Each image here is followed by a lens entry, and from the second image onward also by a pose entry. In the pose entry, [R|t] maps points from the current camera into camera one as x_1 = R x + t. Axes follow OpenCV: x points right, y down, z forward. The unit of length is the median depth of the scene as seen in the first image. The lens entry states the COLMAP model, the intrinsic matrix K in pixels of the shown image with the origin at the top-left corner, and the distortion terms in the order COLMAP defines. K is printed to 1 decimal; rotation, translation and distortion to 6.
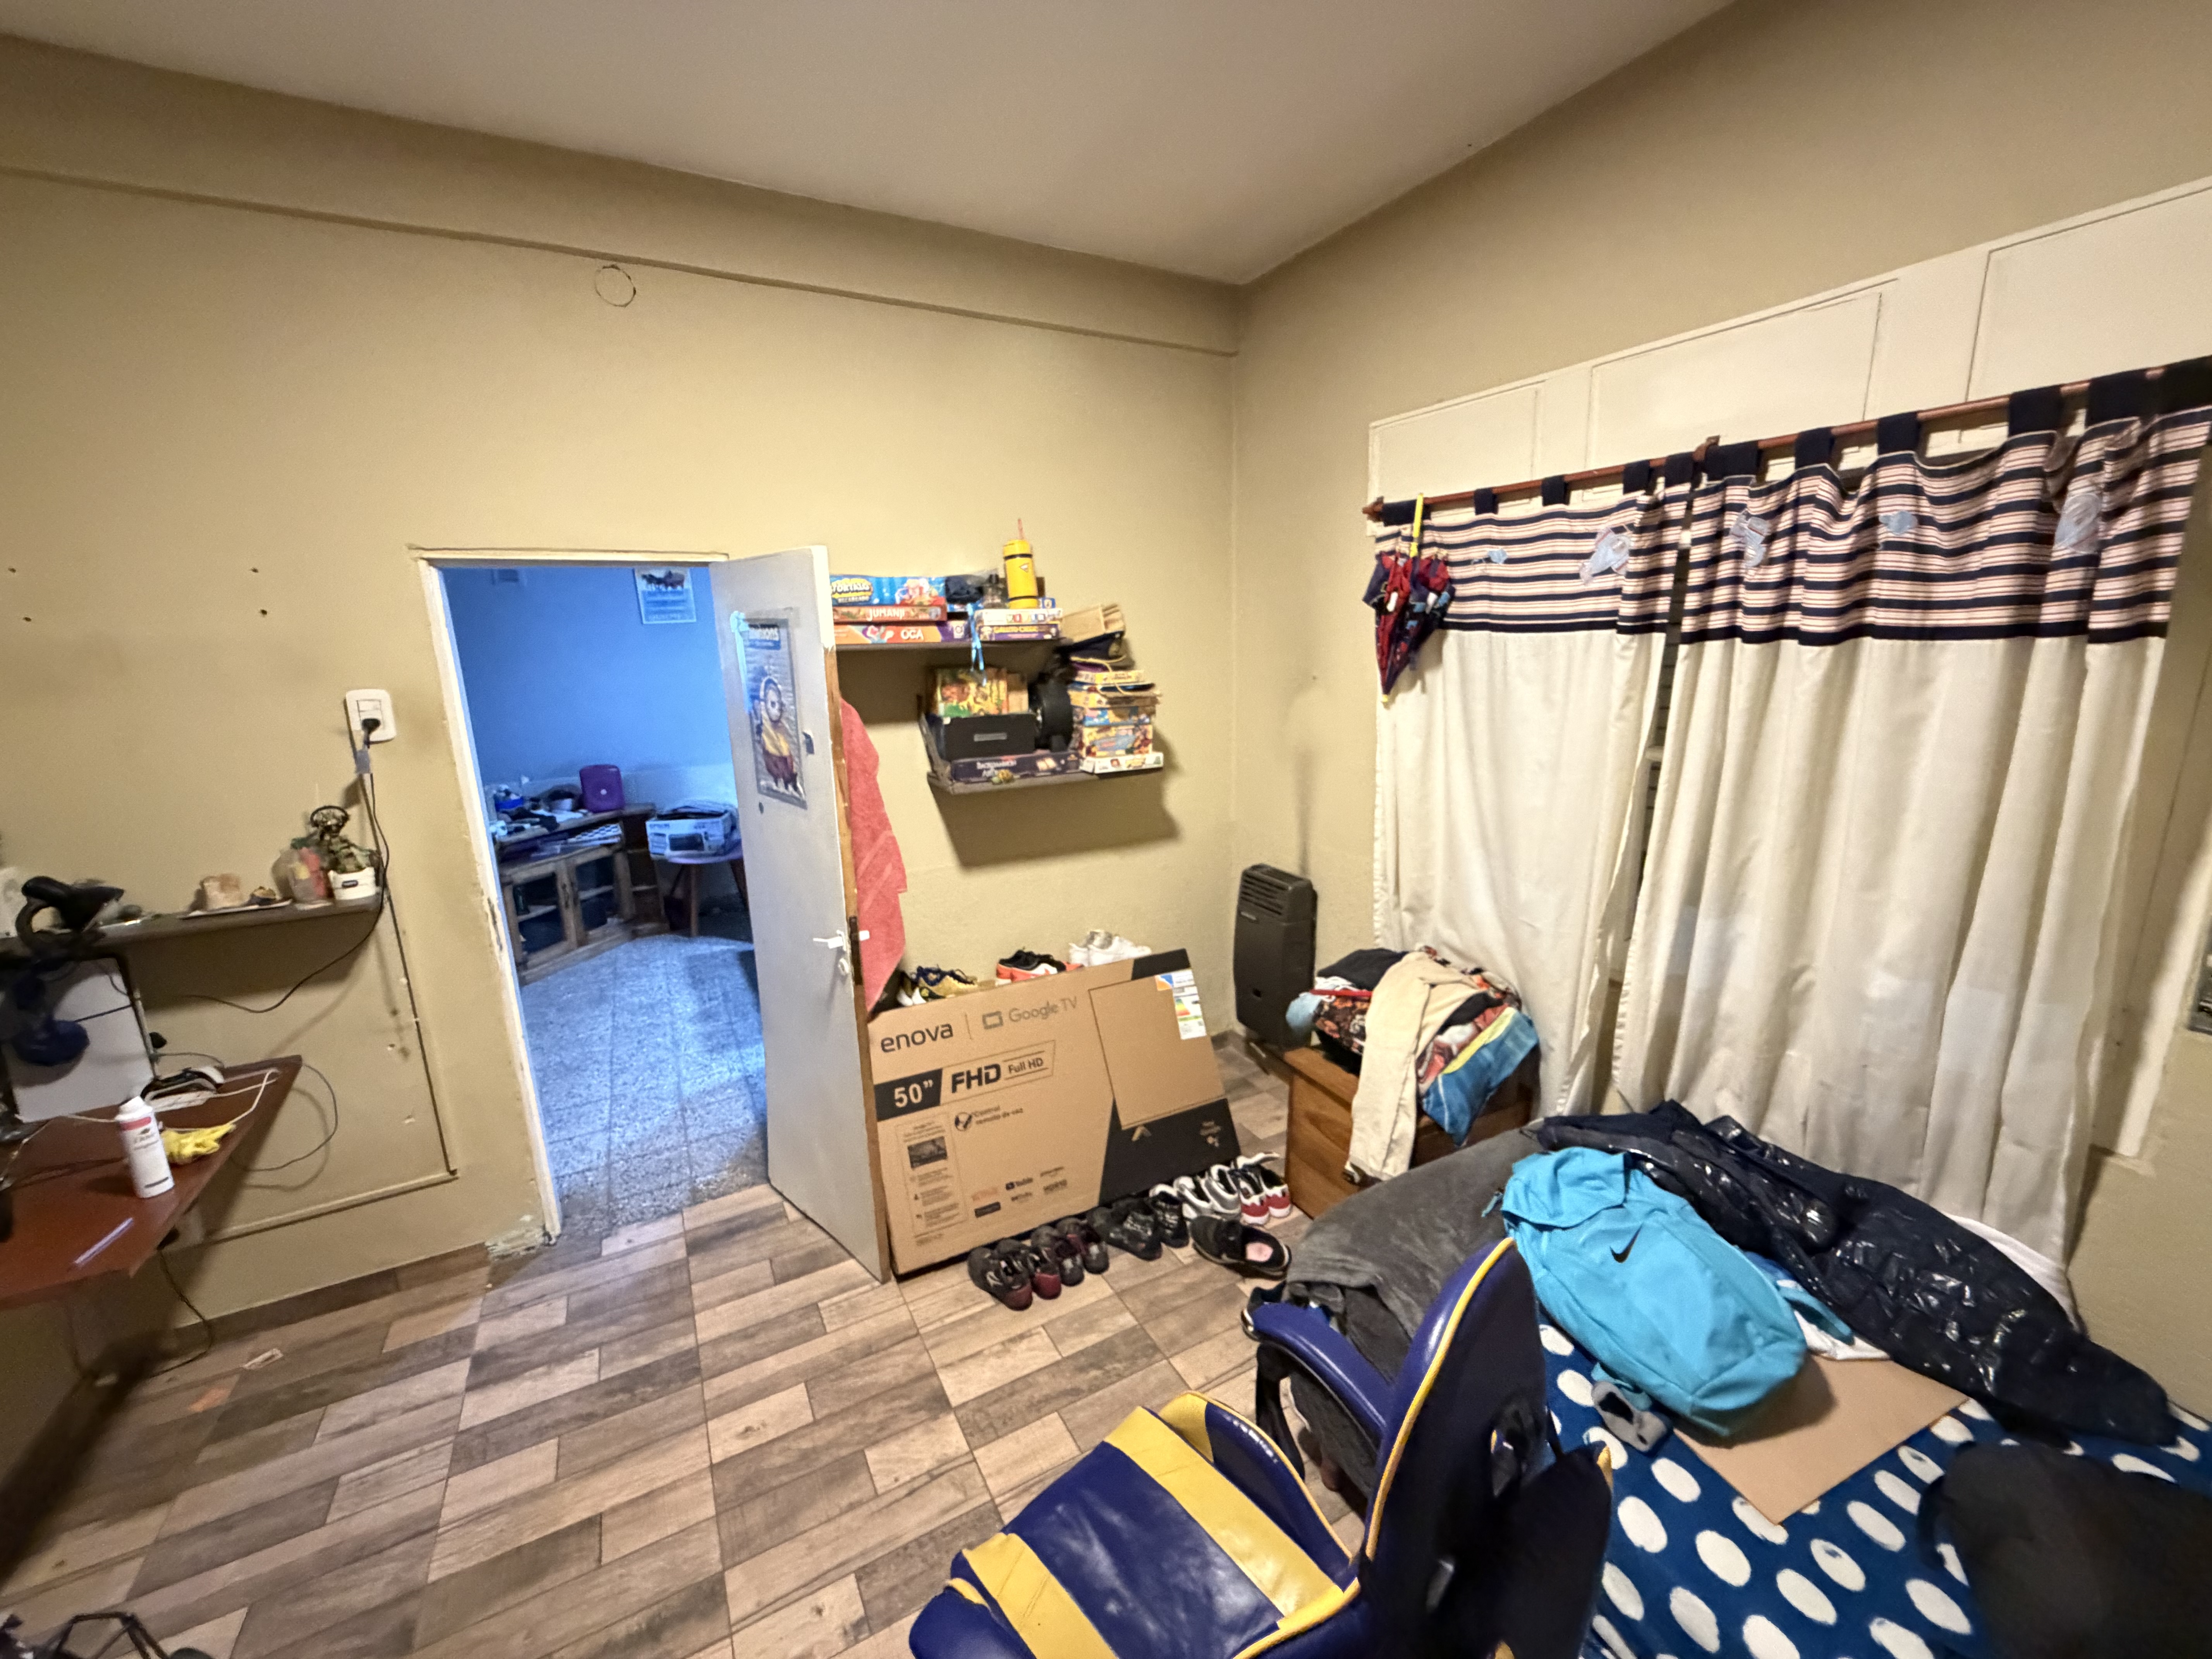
lens RADIAL K [[876.9, 0, 1101.8], [0, 876.9, 826.5], [0, 0, 1]] dist [-0.001382, -0.000173]
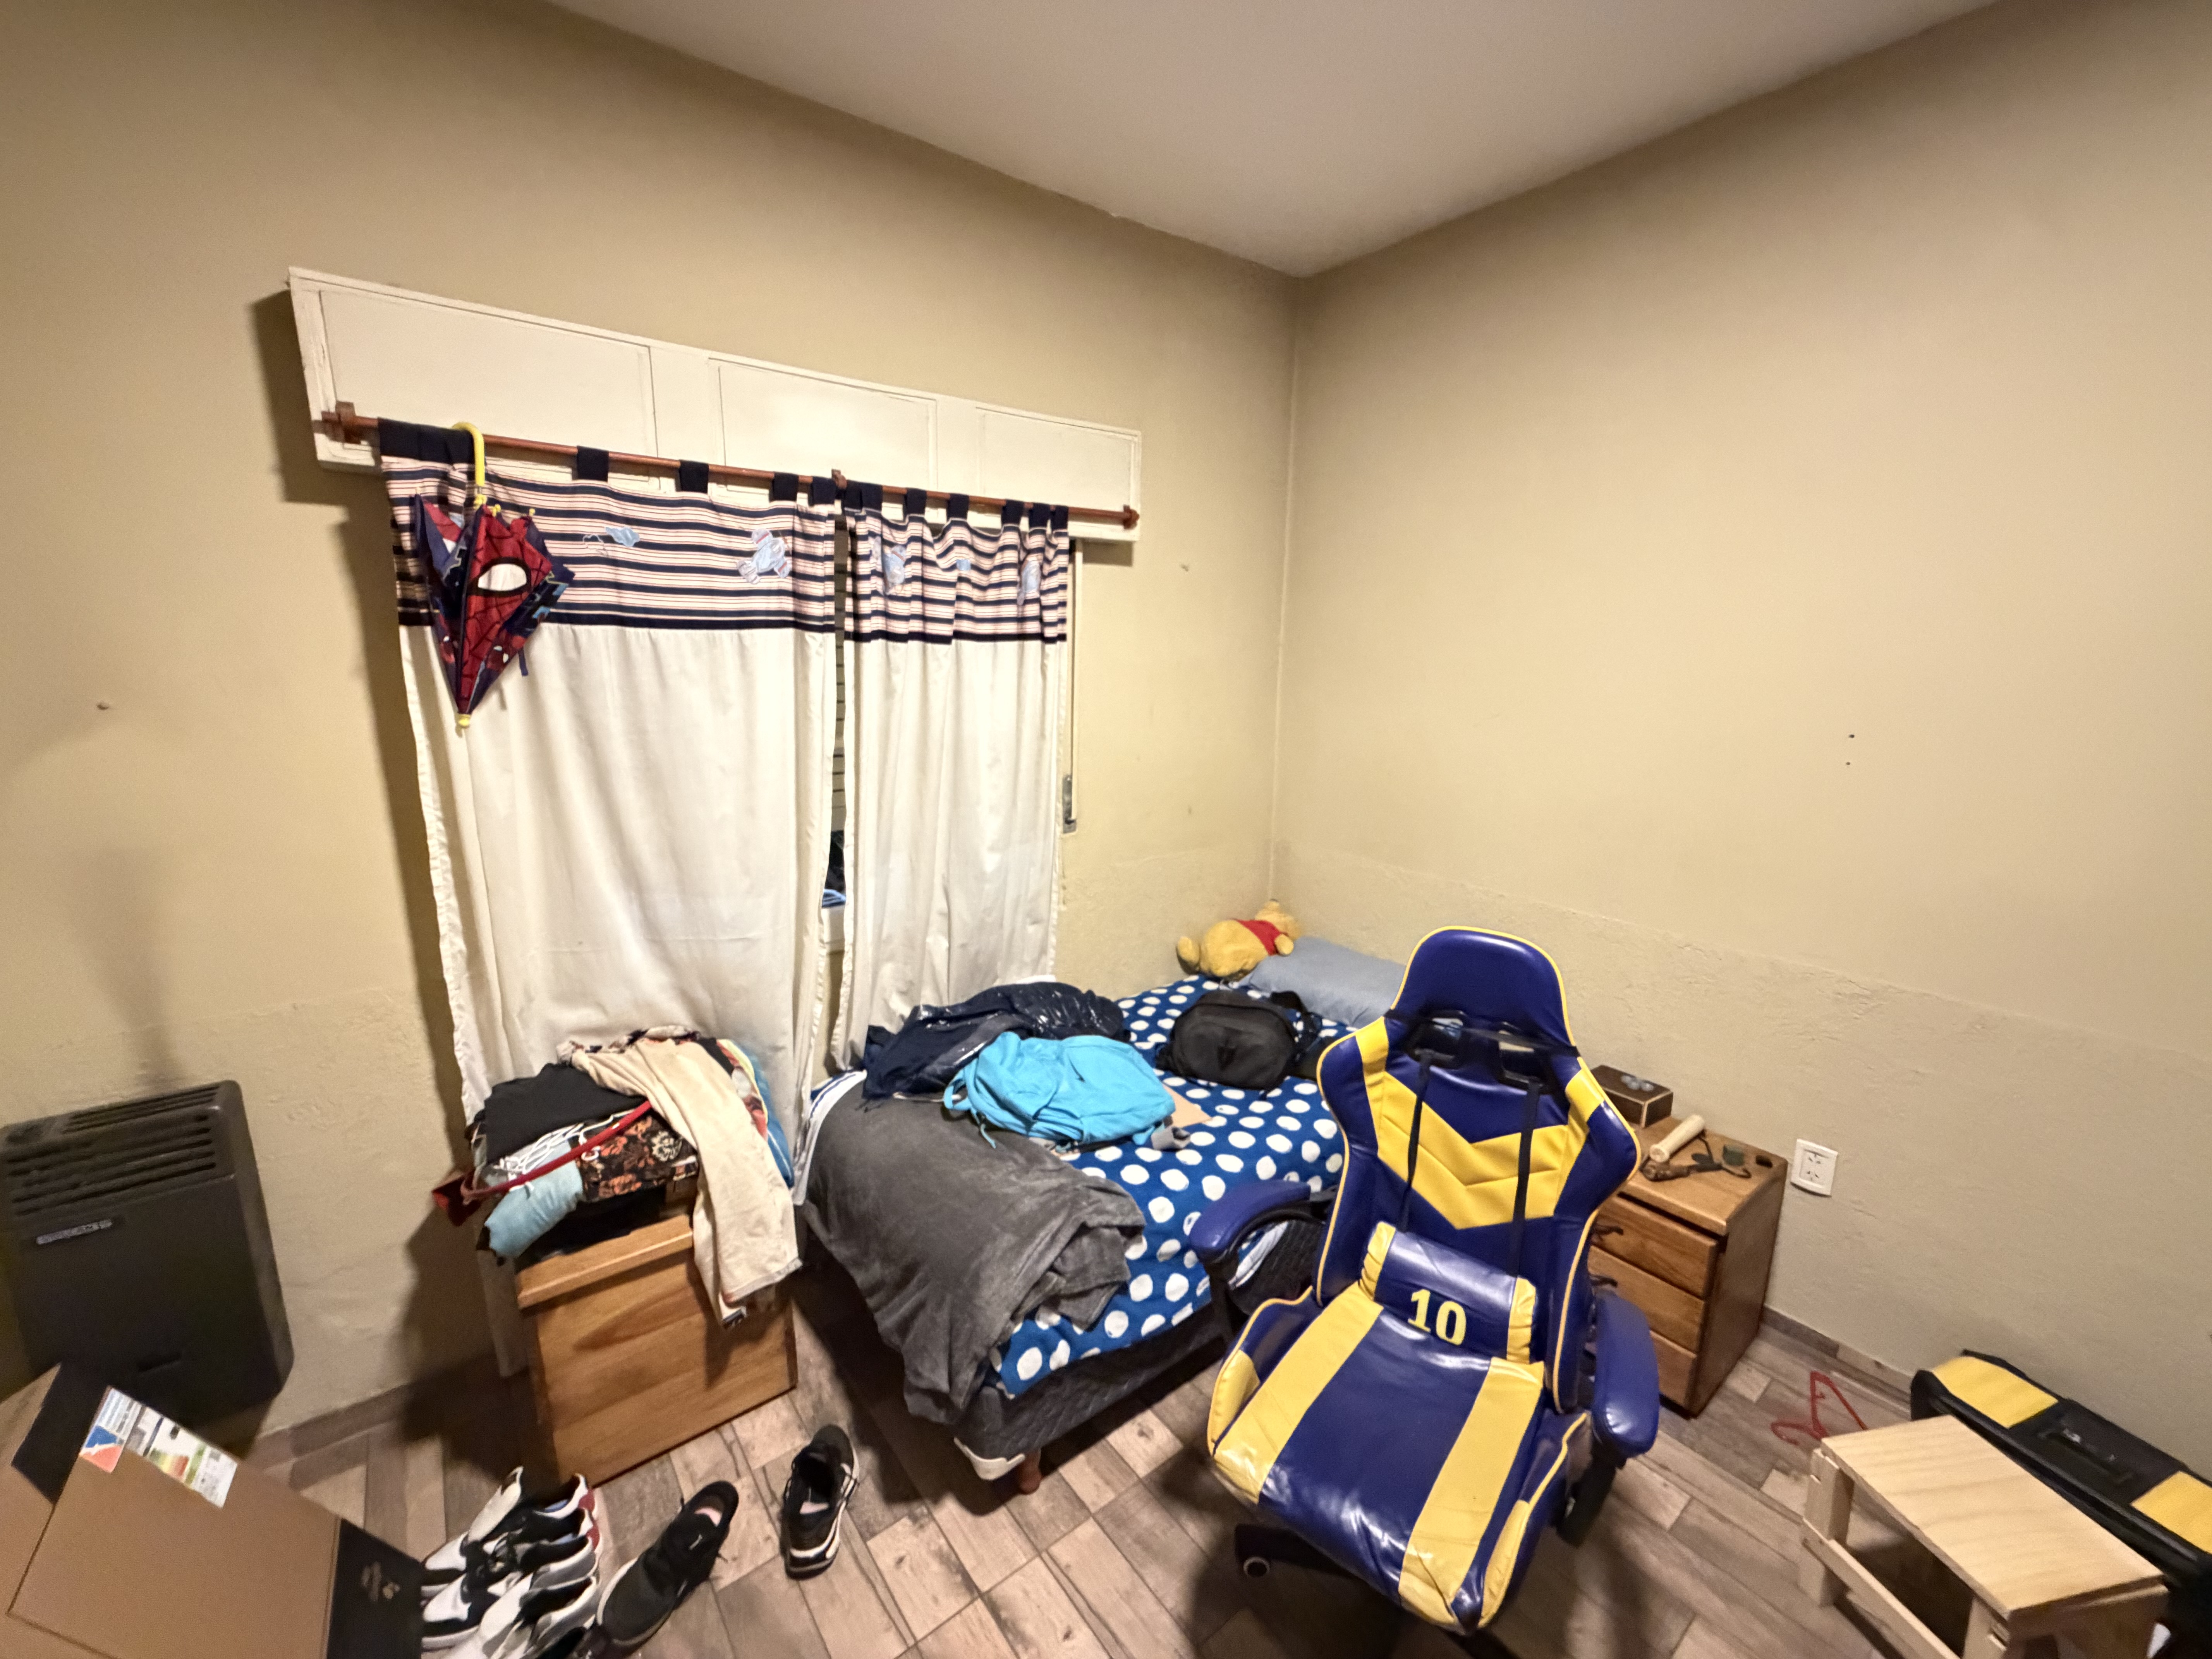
lens RADIAL K [[876.9, 0, 1101.8], [0, 876.9, 826.5], [0, 0, 1]] dist [-0.001382, -0.000173]
pose [[-0.162838, -0.174538, 0.971092, -0.553789], [0.211489, 0.955178, 0.207142, -0.137855], [-0.963720, 0.239105, -0.118626, 0.828667]]
